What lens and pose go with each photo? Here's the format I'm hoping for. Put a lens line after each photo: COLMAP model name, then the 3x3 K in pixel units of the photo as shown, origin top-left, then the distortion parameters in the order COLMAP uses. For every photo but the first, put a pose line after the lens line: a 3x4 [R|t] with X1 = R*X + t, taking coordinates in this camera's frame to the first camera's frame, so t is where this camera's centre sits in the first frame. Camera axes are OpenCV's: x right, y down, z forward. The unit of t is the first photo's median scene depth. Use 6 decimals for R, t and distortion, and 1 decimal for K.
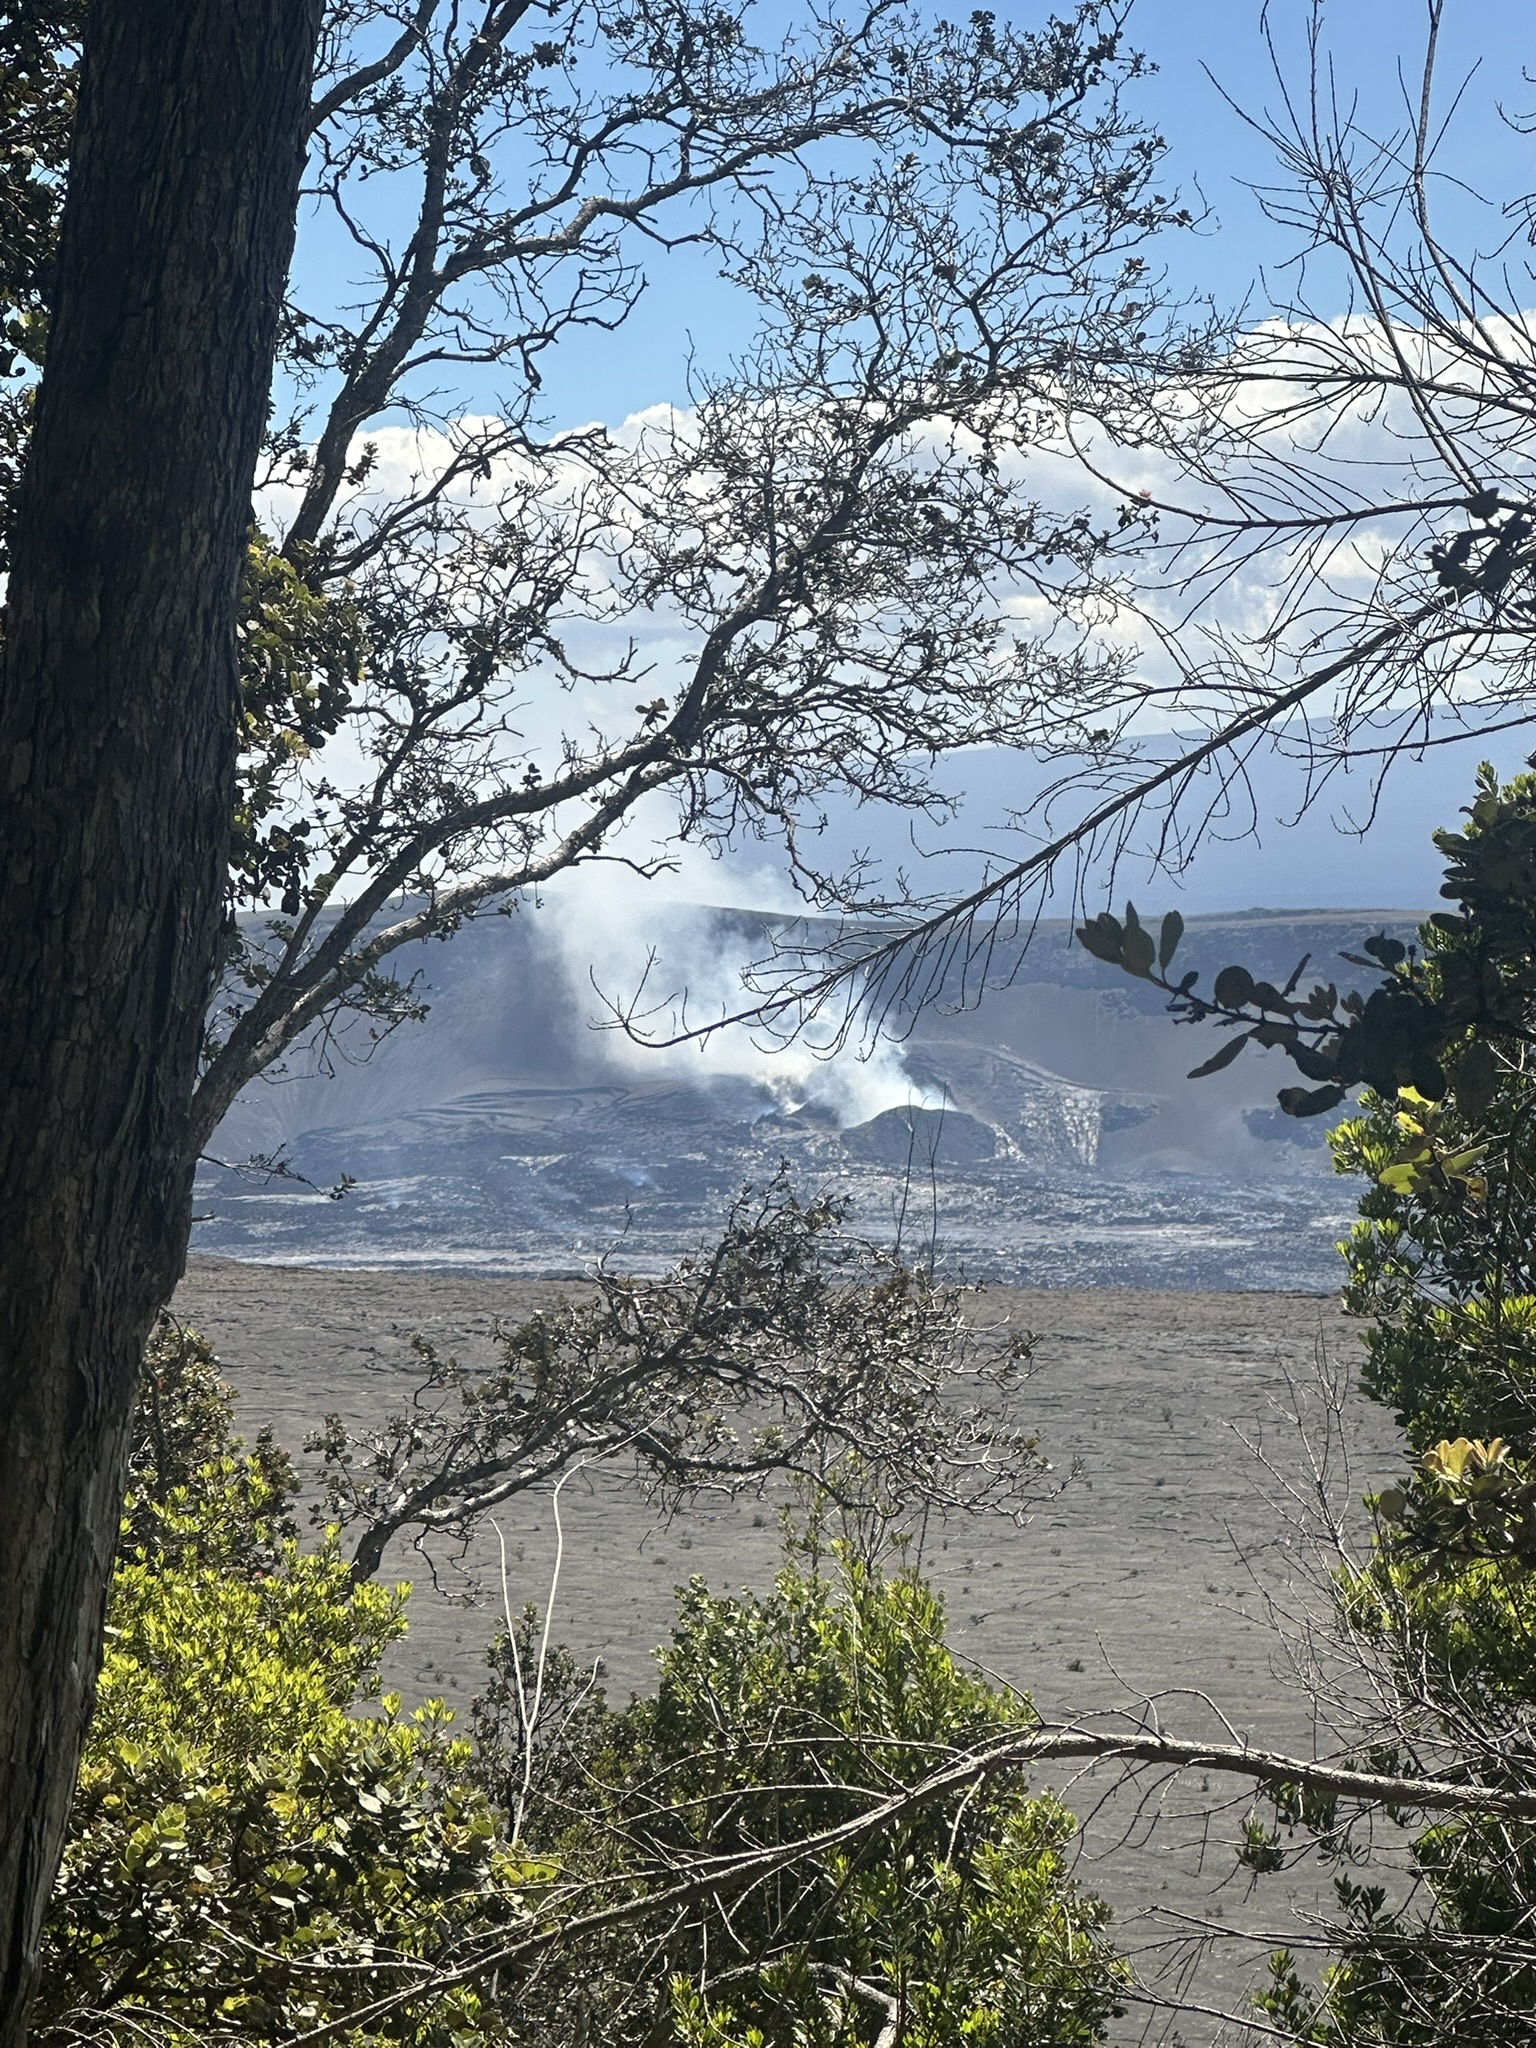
lens RADIAL K [[6064.1, 0, 765.8], [0, 6064.1, 1036.1], [0, 0, 1]] dist [-0.716577, 0.000000]
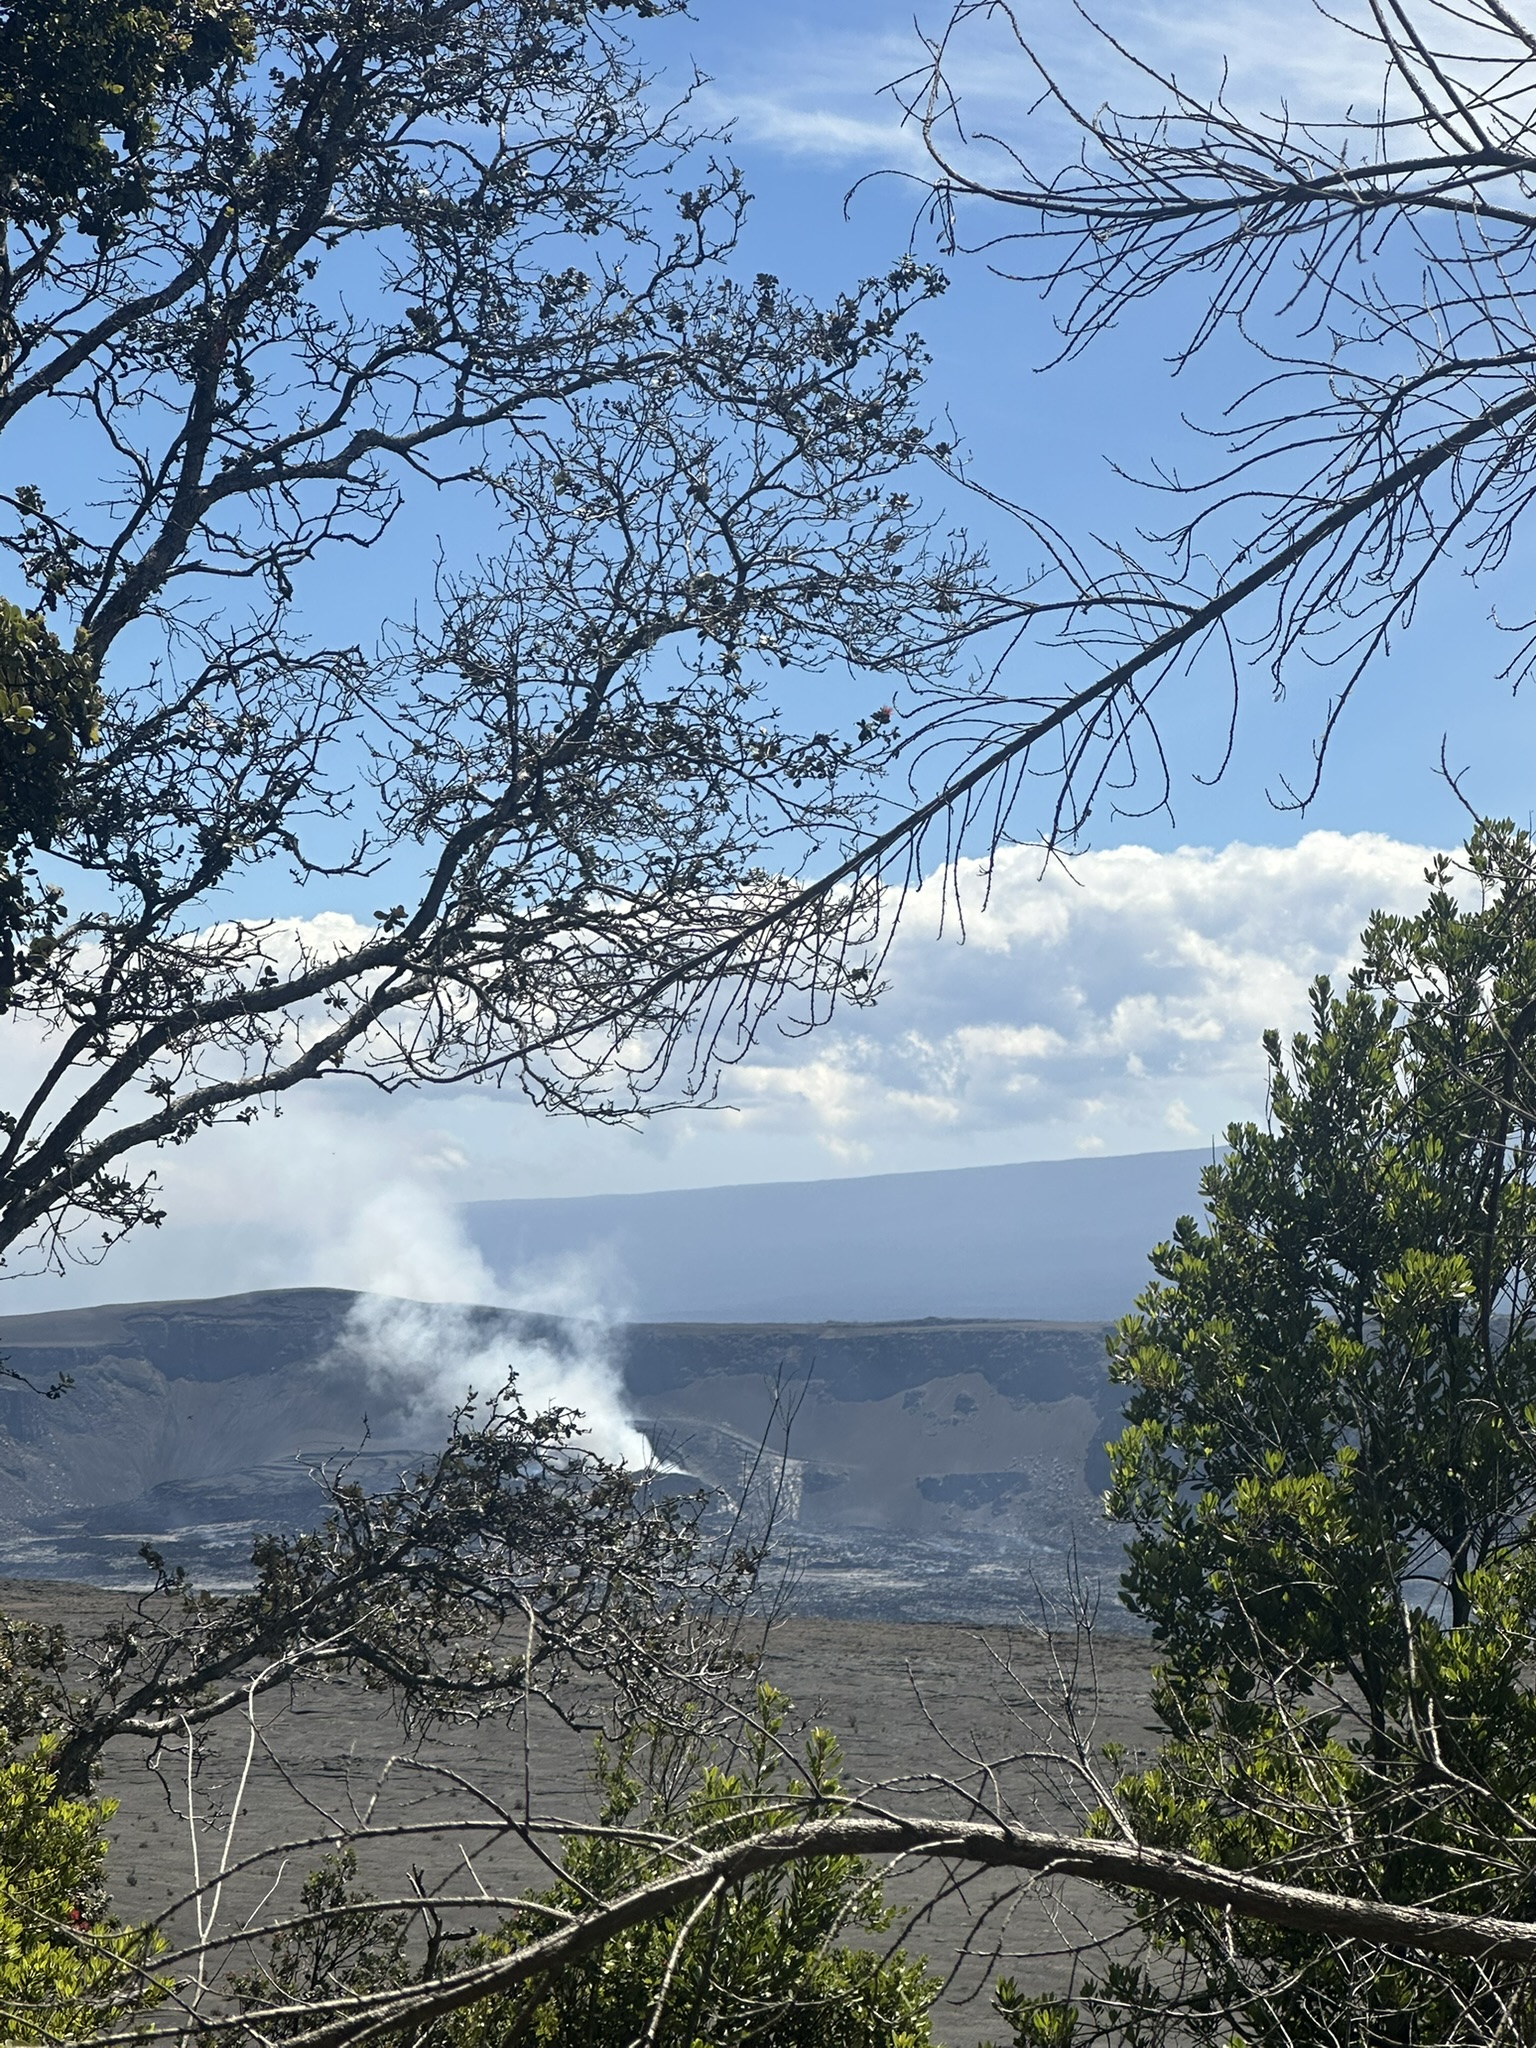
lens RADIAL K [[4807.6, 0, 792.8], [0, 4807.6, 1050.8], [0, 0, 1]] dist [0.237099, 0.000000]
pose [[0.999296, 0.027749, 0.025255, 0.027305], [-0.025651, 0.996472, -0.079908, 0.029701], [-0.027383, 0.079204, 0.996482, 0.197342]]
